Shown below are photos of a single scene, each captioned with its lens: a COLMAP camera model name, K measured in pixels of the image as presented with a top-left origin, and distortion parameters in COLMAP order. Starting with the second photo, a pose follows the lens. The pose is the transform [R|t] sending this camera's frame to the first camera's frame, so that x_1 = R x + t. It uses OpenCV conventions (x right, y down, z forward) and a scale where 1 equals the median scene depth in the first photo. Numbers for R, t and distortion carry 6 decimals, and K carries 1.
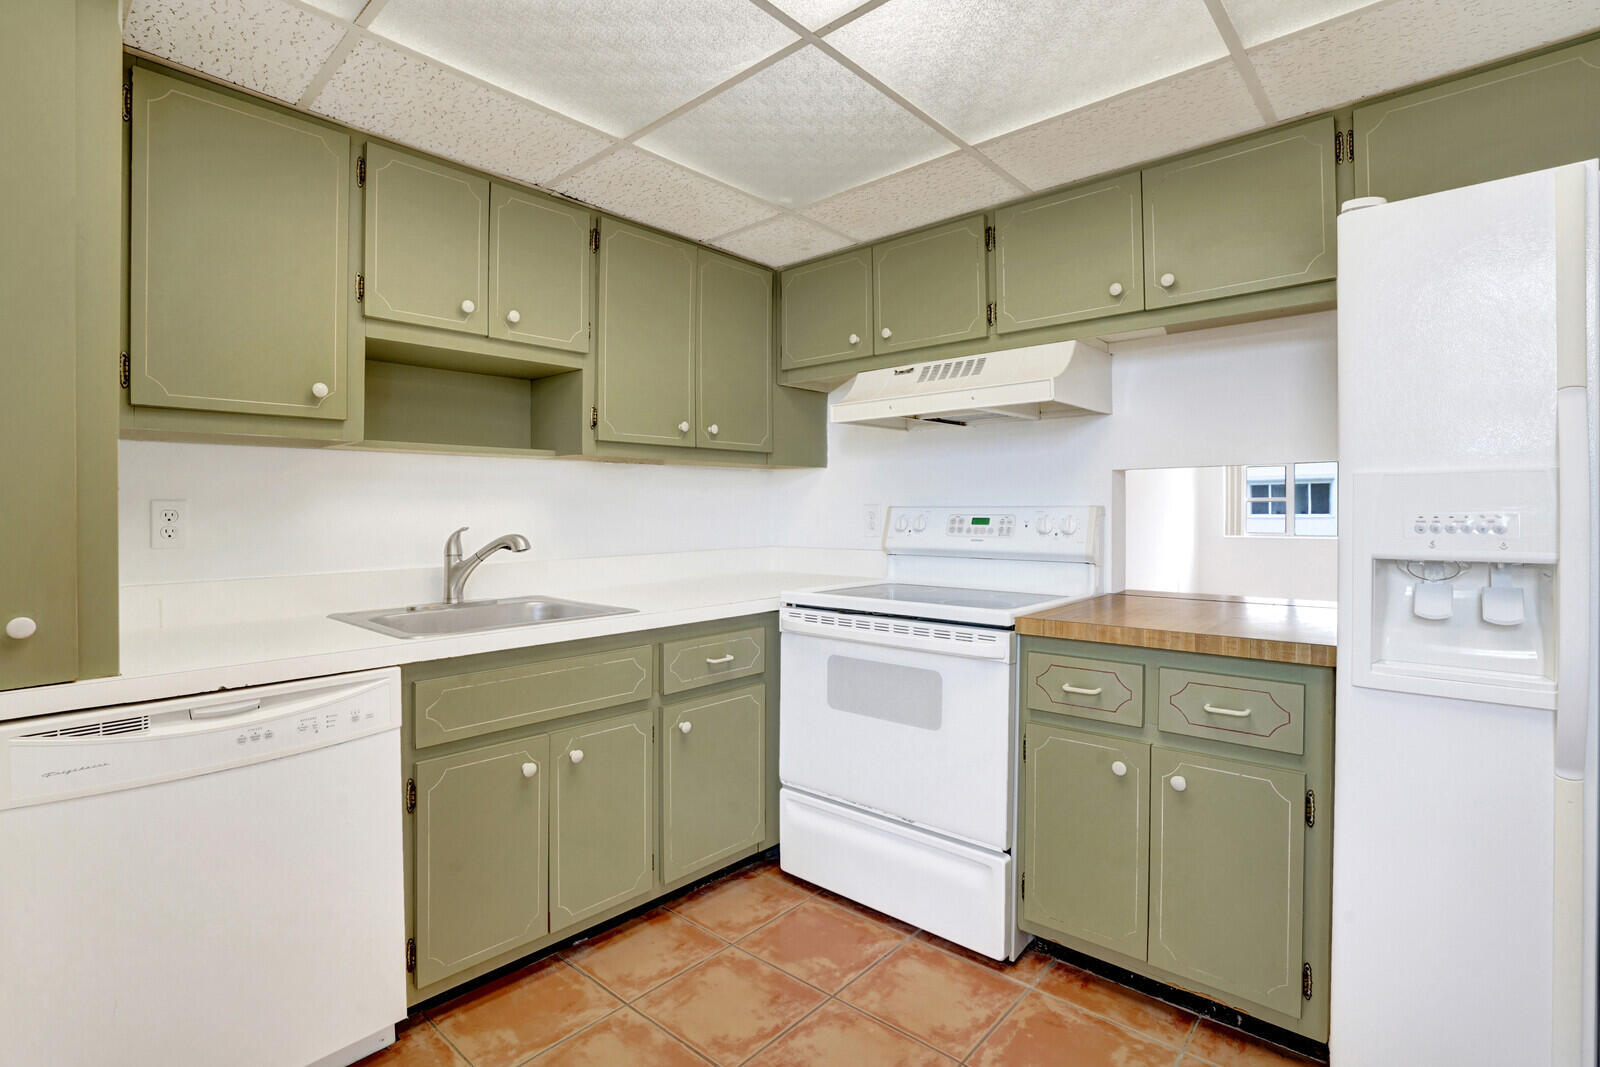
lens RADIAL K [[758.1, 0, 776.0], [0, 758.1, 523.6], [0, 0, 1]] dist [-0.059138, 0.025341]
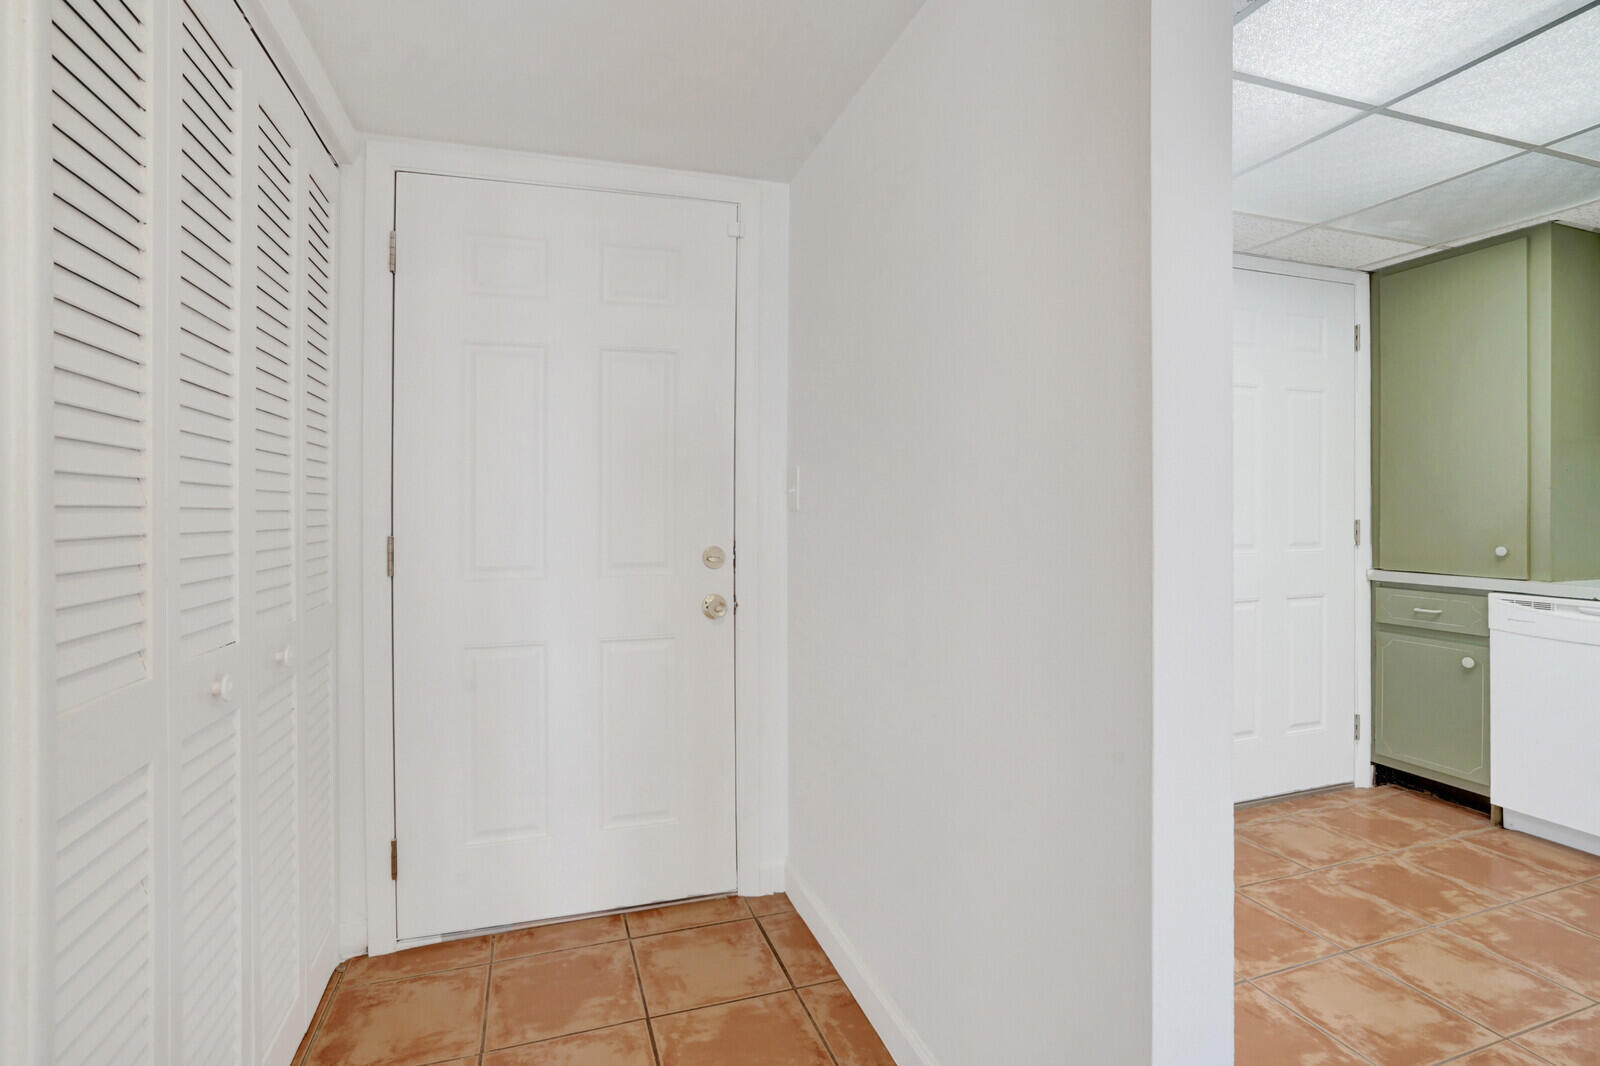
lens RADIAL K [[777.3, 0, 839.2], [0, 777.3, 506.2], [0, 0, 1]] dist [0.001861, 0.001683]
pose [[-0.440097, -0.000243, -0.897950, 1.165926], [-0.013086, 0.999896, 0.006143, 0.008849], [0.897855, 0.014454, -0.440054, 0.126280]]
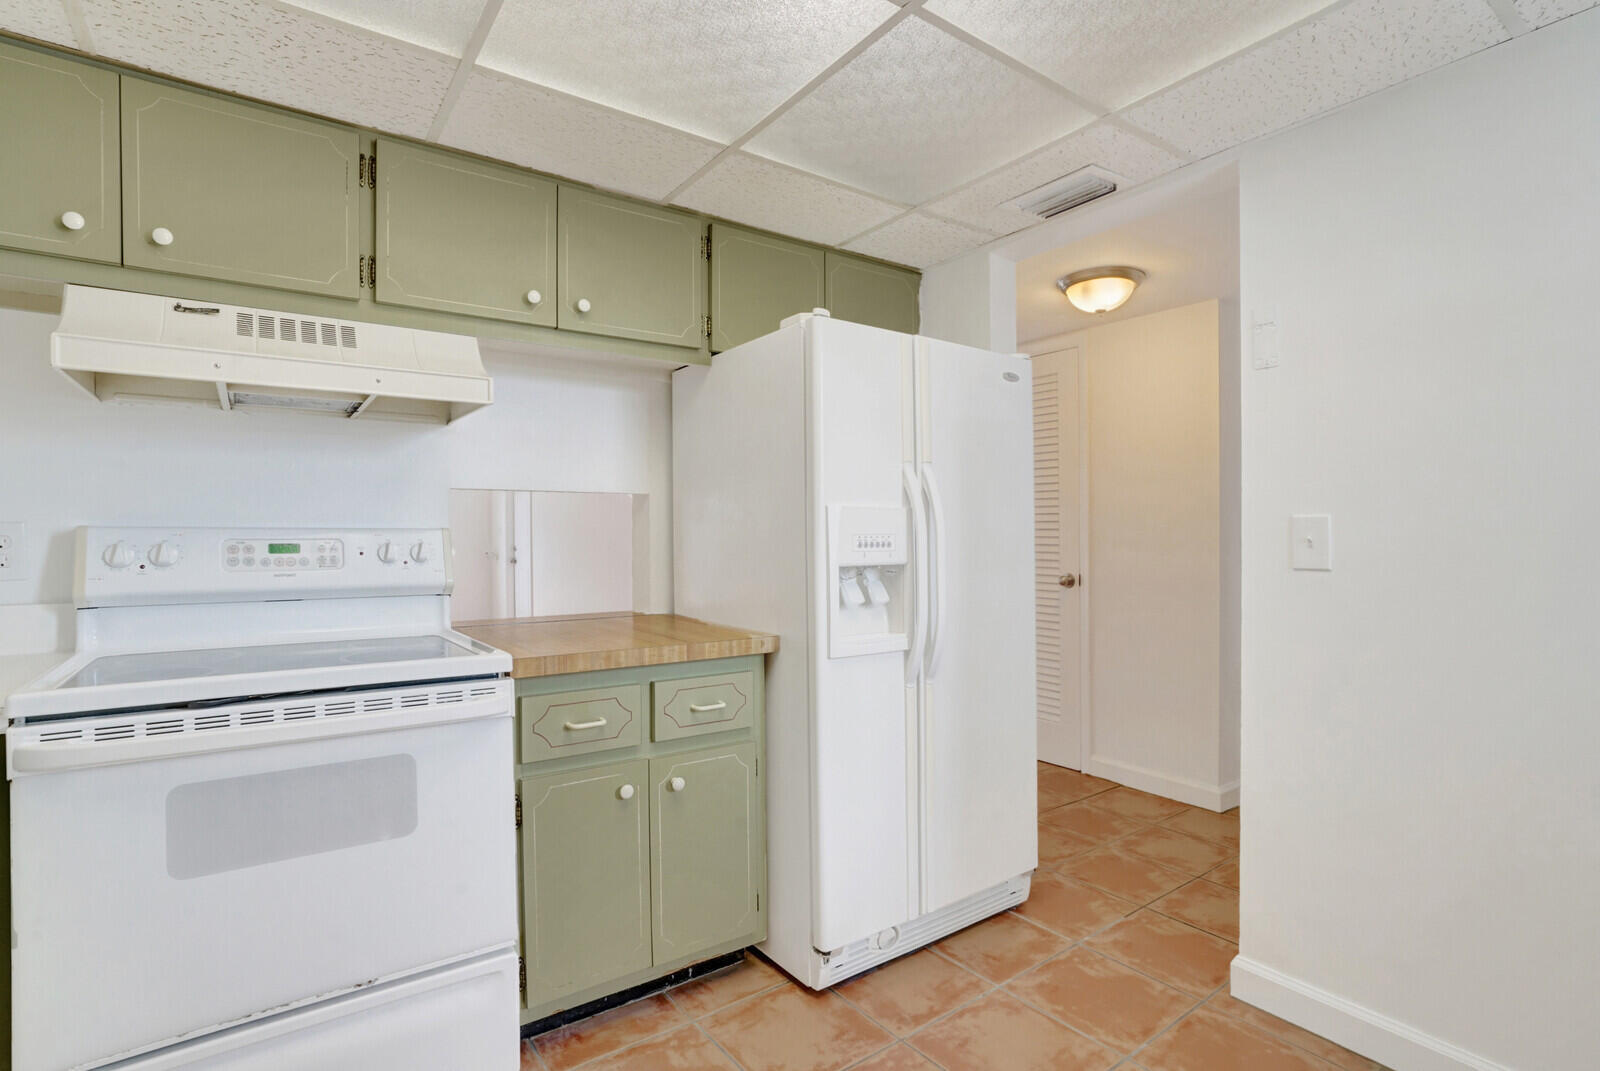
lens RADIAL K [[777.1, 0, 803.7], [0, 777.1, 556.0], [0, 0, 1]] dist [-0.061778, 0.026683]
pose [[0.206173, -0.020168, 0.978308, -0.410754], [0.017903, 0.999698, 0.016836, 0.000720], [-0.978352, 0.014044, 0.206472, 0.463237]]
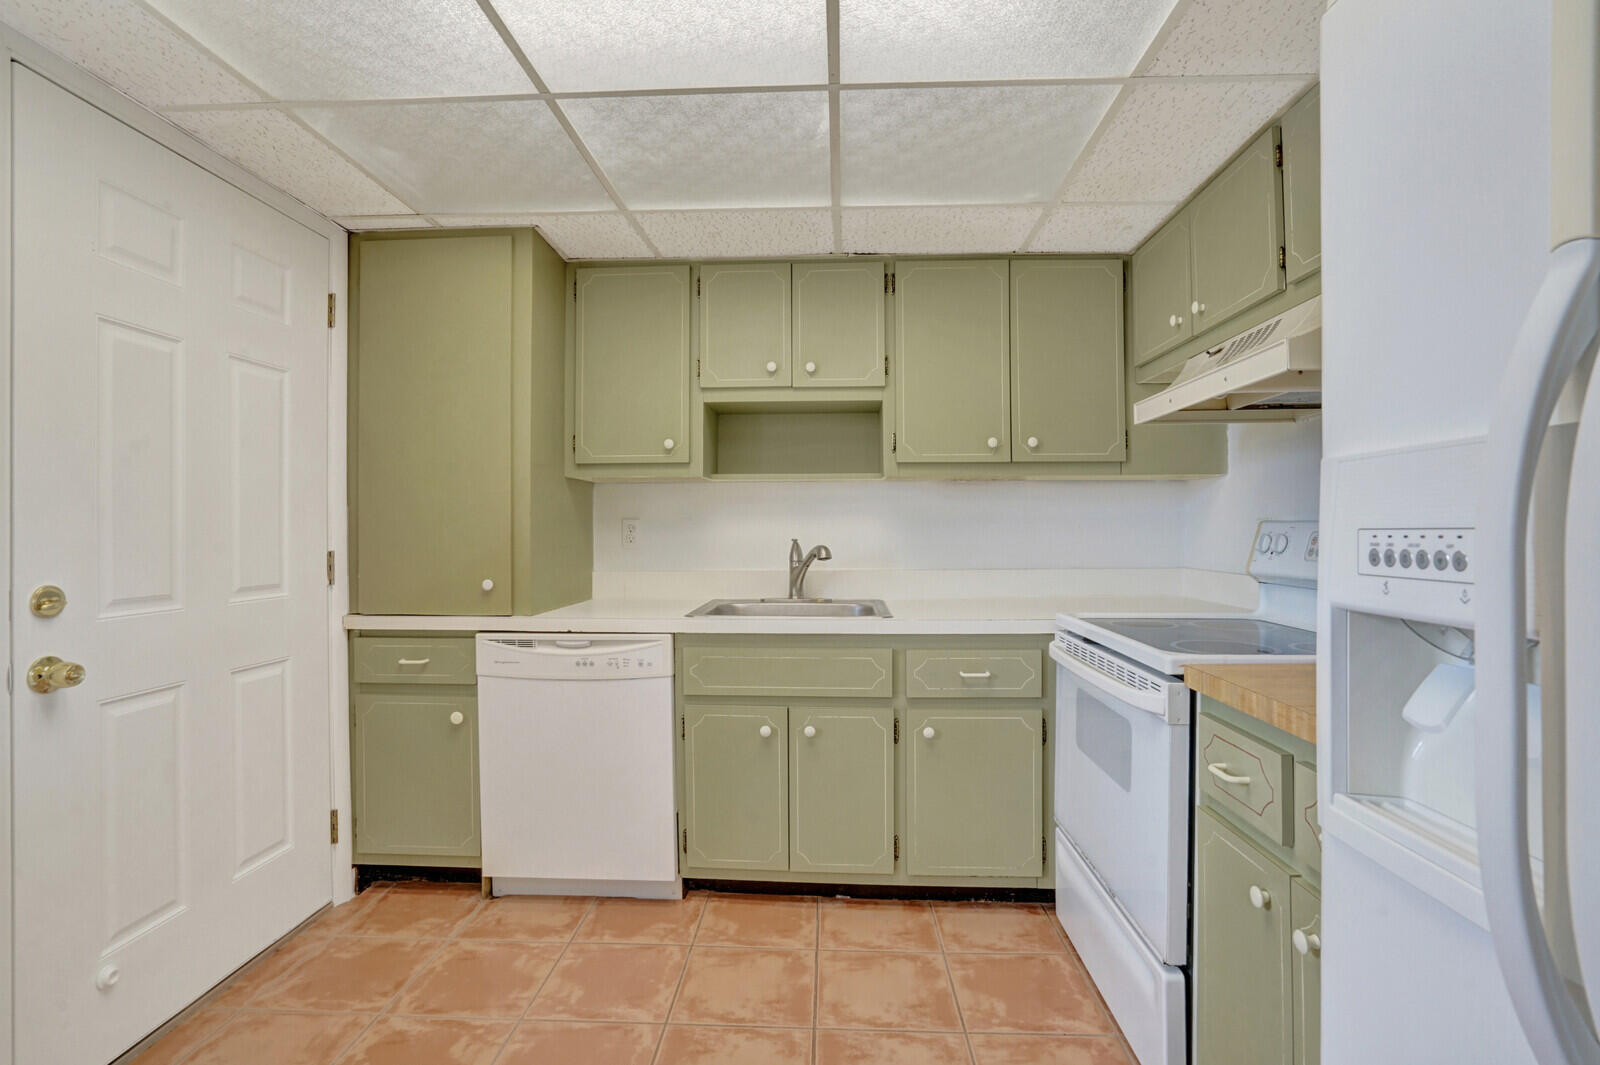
lens RADIAL K [[760.6, 0, 790.0], [0, 760.6, 535.0], [0, 0, 1]] dist [-0.062877, 0.024748]
pose [[0.637778, 0.008813, -0.770170, 0.601577], [-0.013742, 0.999906, 0.000062, -0.001873], [0.770097, 0.010544, 0.637839, 0.190537]]
